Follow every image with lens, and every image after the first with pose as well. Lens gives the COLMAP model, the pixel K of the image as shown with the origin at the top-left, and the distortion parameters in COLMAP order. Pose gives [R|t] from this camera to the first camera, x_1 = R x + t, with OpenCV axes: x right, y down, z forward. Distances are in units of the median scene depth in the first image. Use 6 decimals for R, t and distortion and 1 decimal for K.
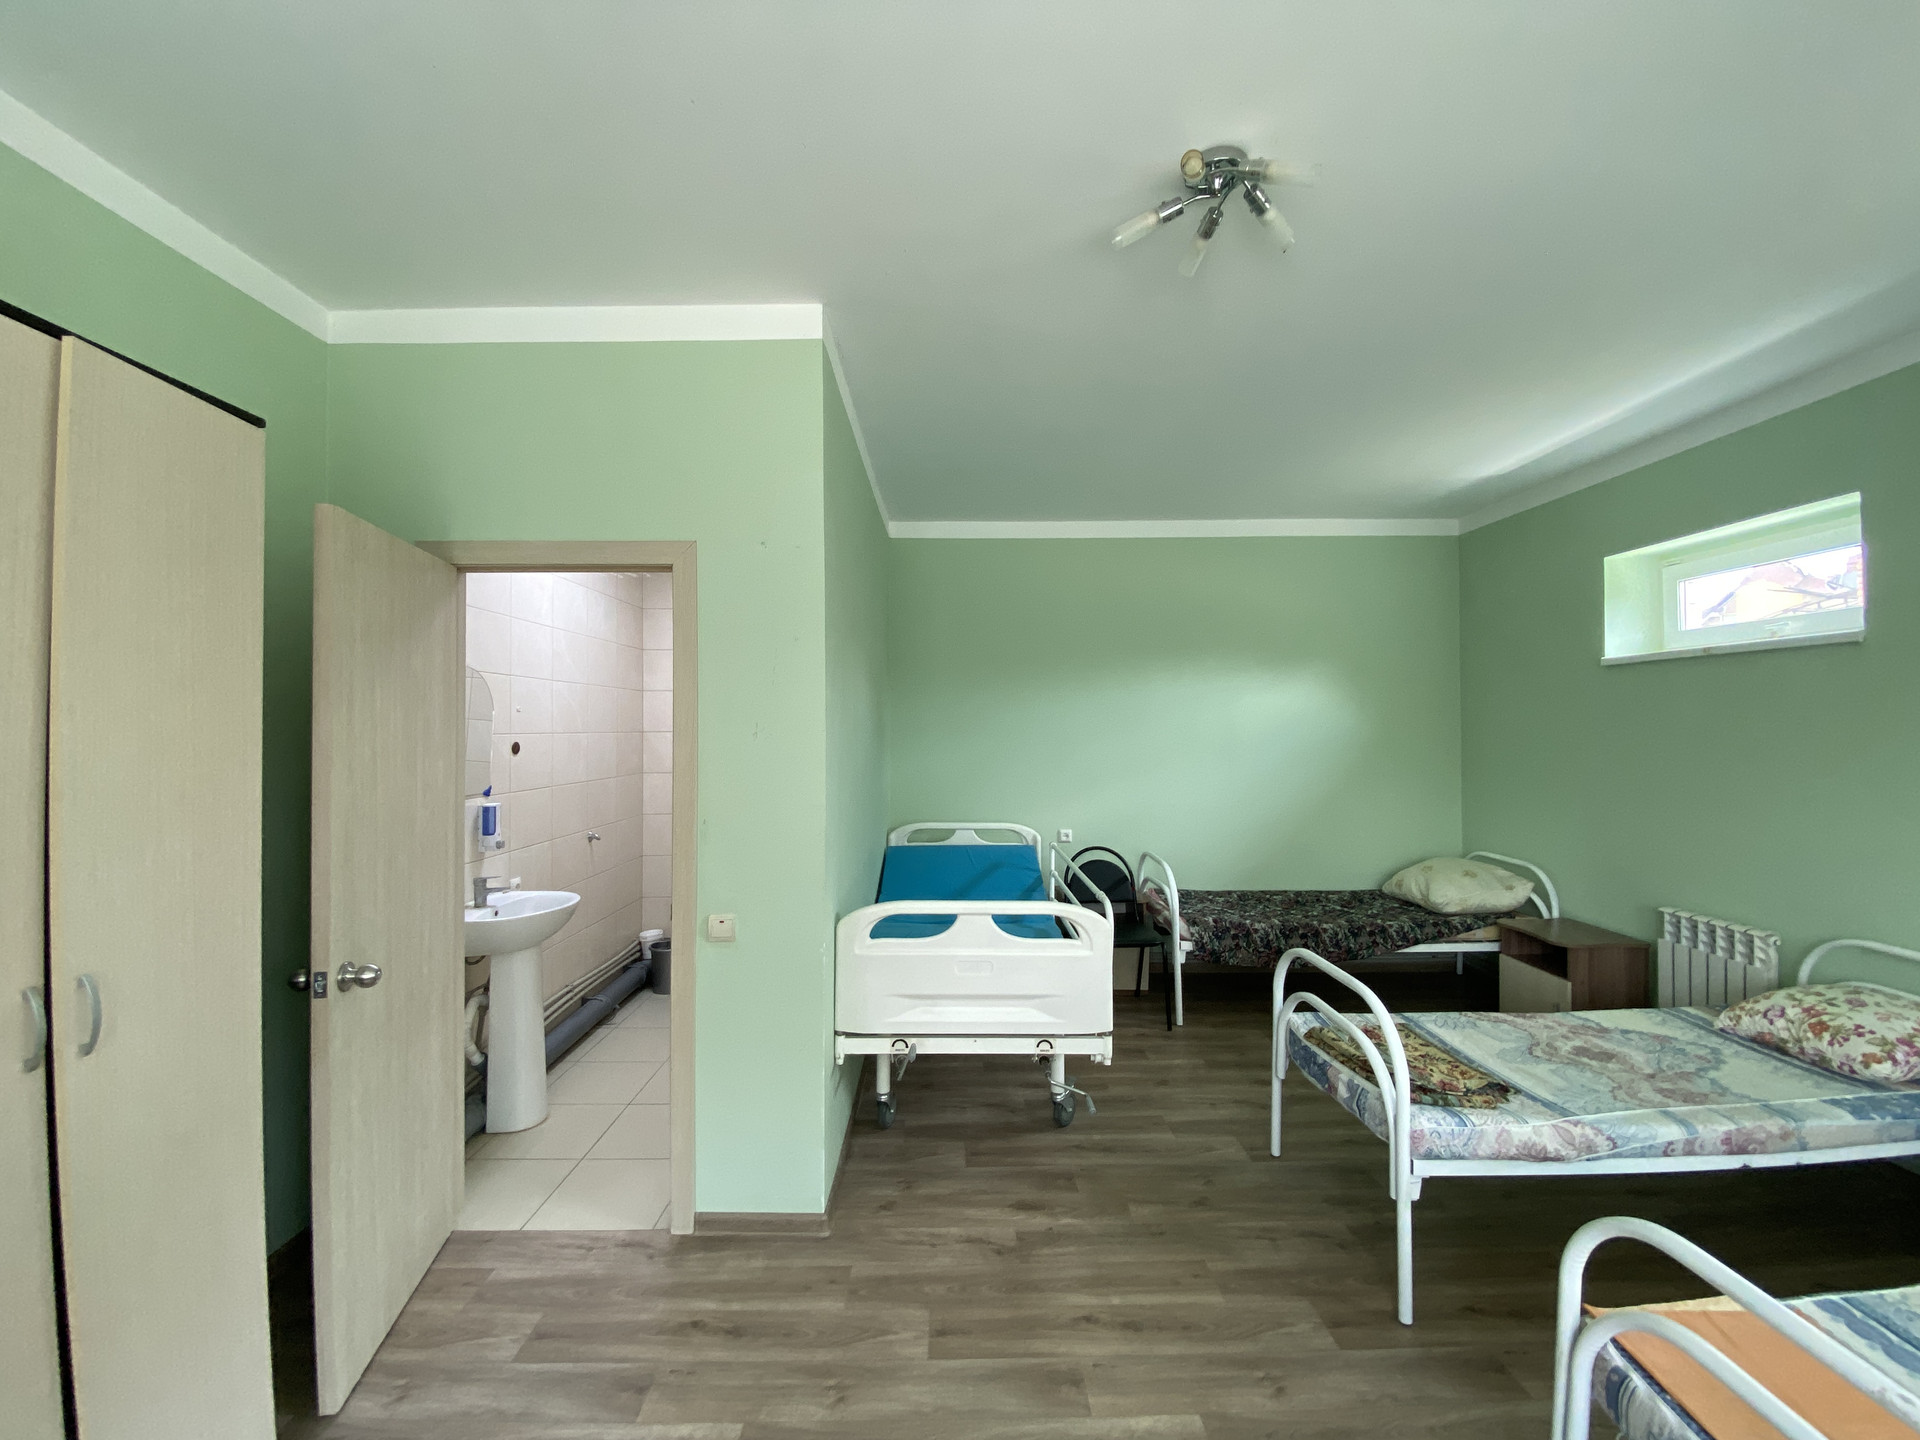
lens RADIAL K [[782.2, 0, 957.0], [0, 782.2, 712.8], [0, 0, 1]] dist [0.014192, -0.016505]
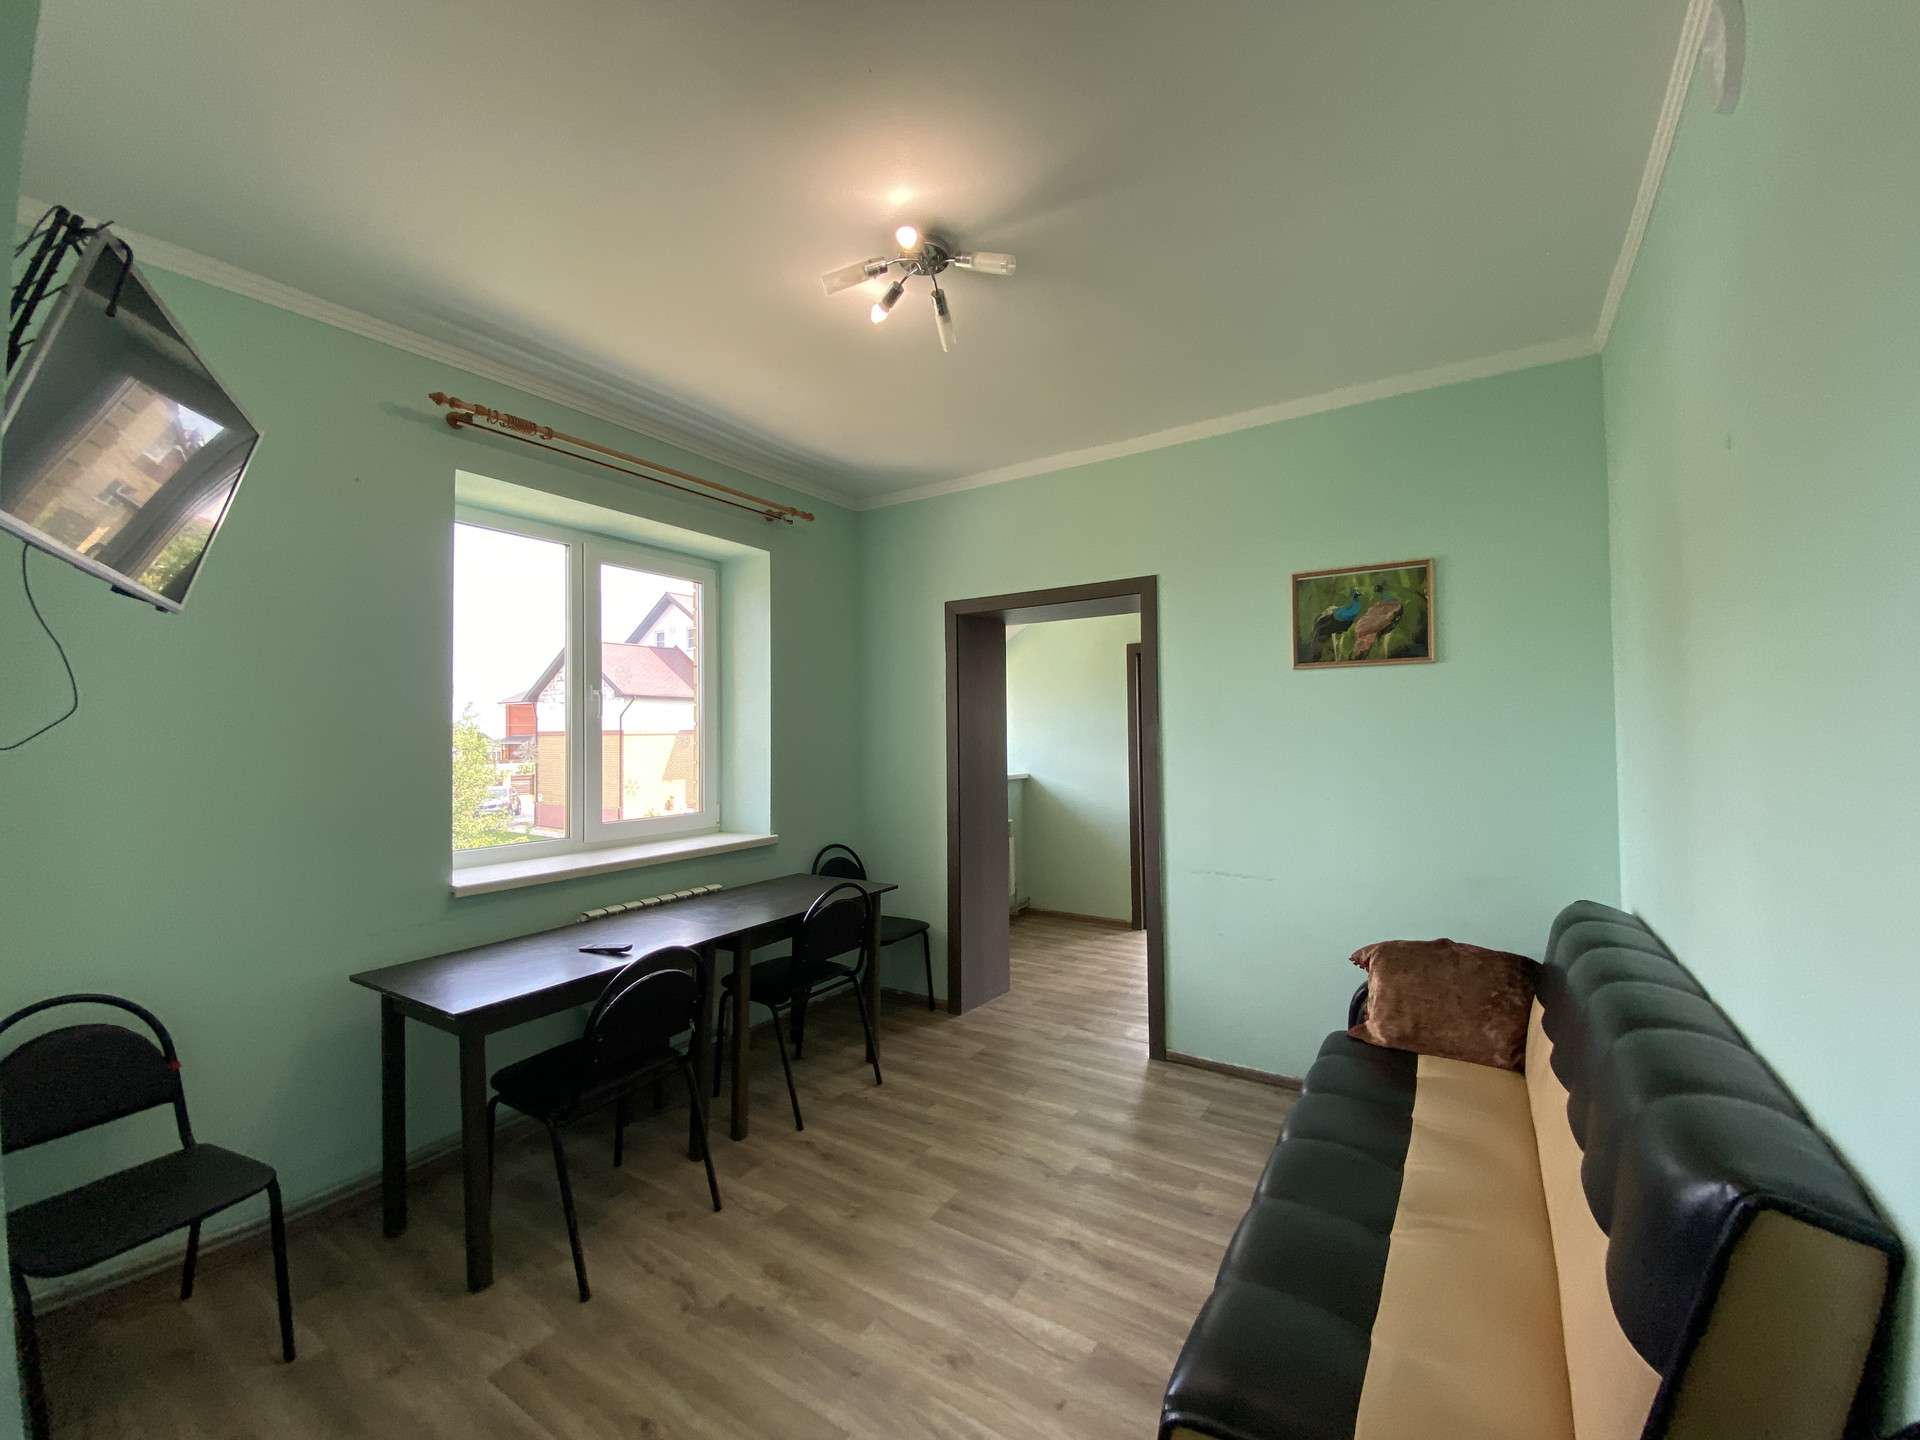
lens RADIAL K [[782.2, 0, 957.0], [0, 782.2, 712.8], [0, 0, 1]] dist [0.014192, -0.016505]
pose [[0.830149, -0.011660, -0.557420, 0.529154], [0.026108, 0.999497, 0.017975, -0.002016], [0.556930, -0.029475, 0.830036, 0.007713]]
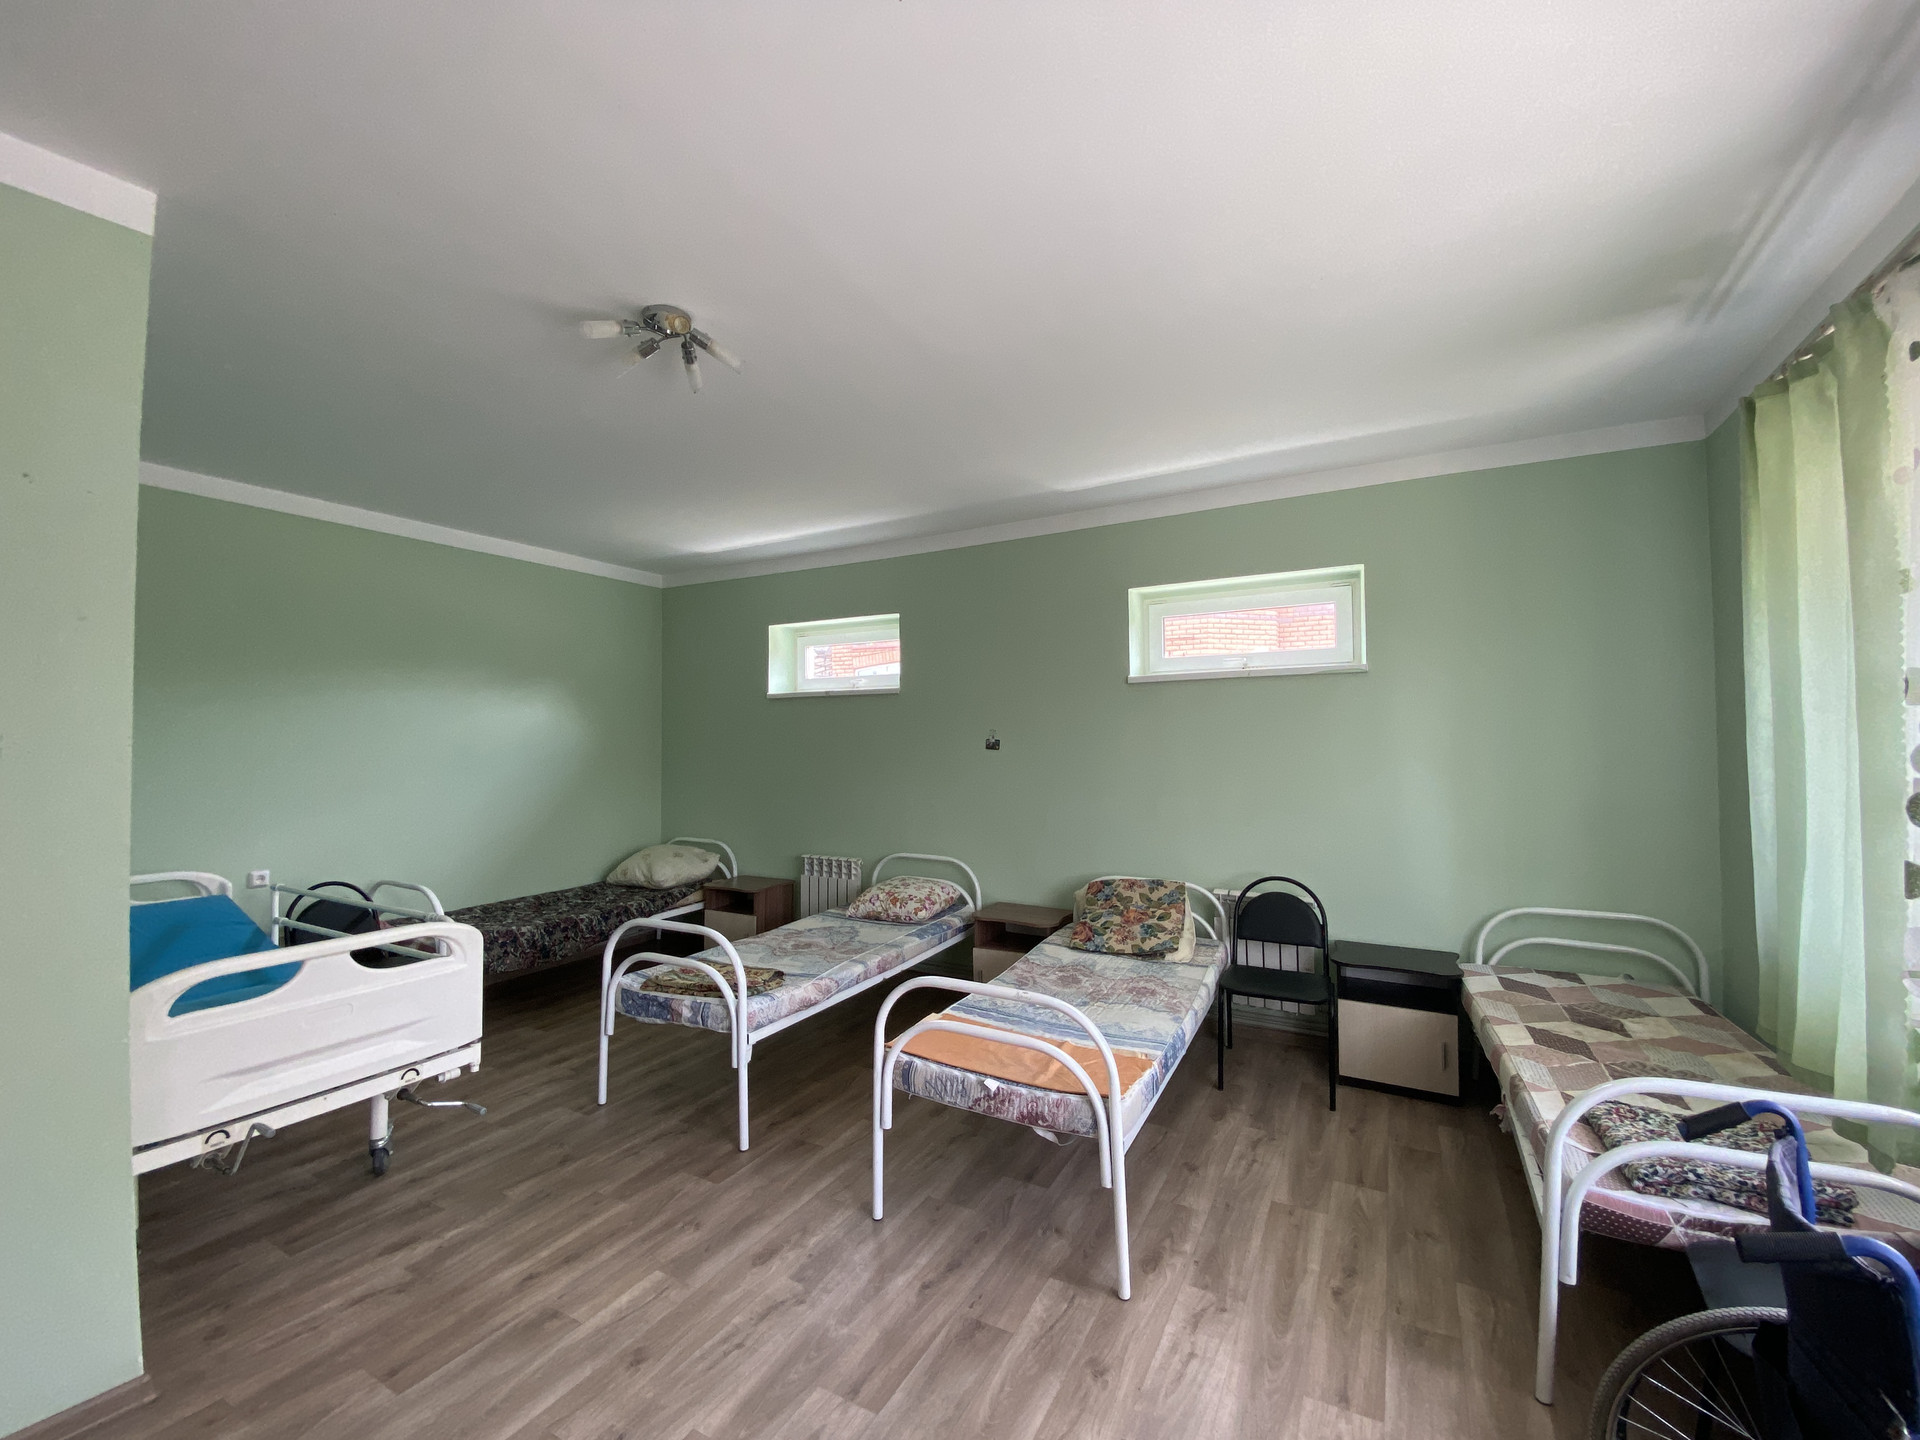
lens RADIAL K [[759.7, 0, 960.0], [0, 759.7, 720.0], [0, 0, 1]] dist [0.000329, -0.014907]
pose [[0.498360, 0.016510, 0.866813, -0.371106], [-0.005202, 0.999858, -0.016053, 0.002518], [-0.866954, 0.003491, 0.498375, -0.043289]]
